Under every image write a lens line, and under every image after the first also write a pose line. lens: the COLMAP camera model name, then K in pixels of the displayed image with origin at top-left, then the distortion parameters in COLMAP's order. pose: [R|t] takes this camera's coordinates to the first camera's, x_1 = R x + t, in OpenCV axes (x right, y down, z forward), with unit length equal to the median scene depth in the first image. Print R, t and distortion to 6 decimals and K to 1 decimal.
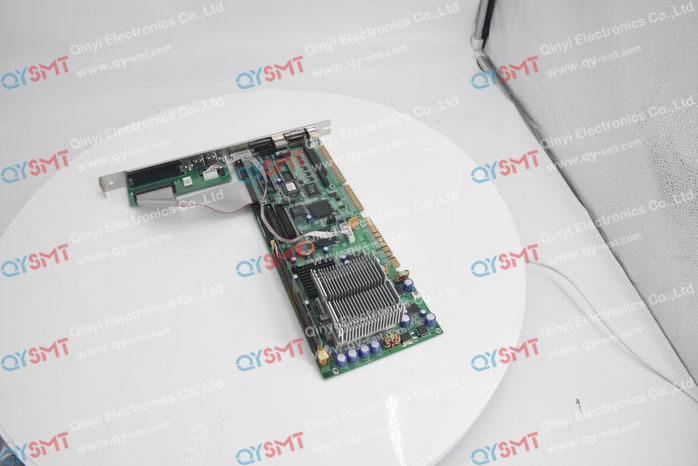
lens RADIAL K [[487.2, 0, 349.0], [0, 487.2, 233.0], [0, 0, 1]] dist [-0.111842, 0.002951]
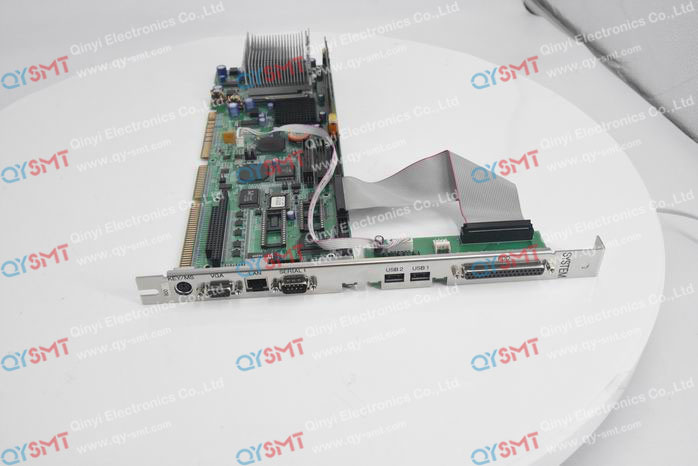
lens RADIAL K [[655.5, 0, 349.0], [0, 655.5, 233.0], [0, 0, 1]] dist [-0.006148, -0.008923]
pose [[-0.942848, -0.200056, 0.266487, -0.428091], [0.259601, 0.060398, 0.963825, -0.862004], [-0.208915, 0.977921, -0.005012, 0.997110]]
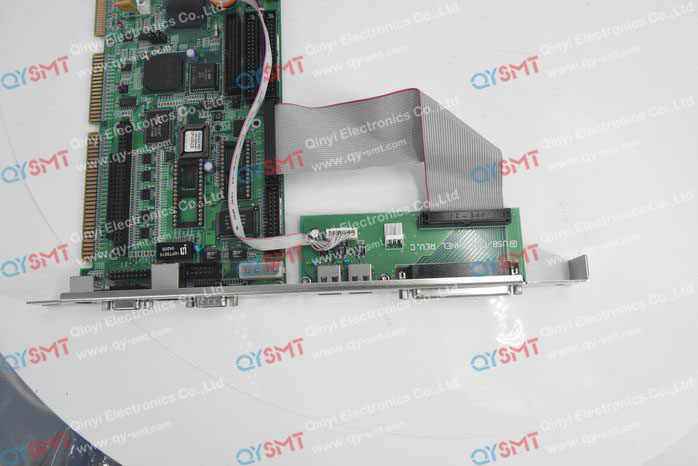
lens RADIAL K [[584.0, 0, 349.0], [0, 584.0, 233.0], [0, 0, 1]] dist [-0.069591, 0.003186]
pose [[-0.933025, -0.346829, 0.095785, -0.342093], [0.284009, -0.546441, 0.787872, -0.542012], [-0.220916, 0.762307, 0.608345, 0.665435]]
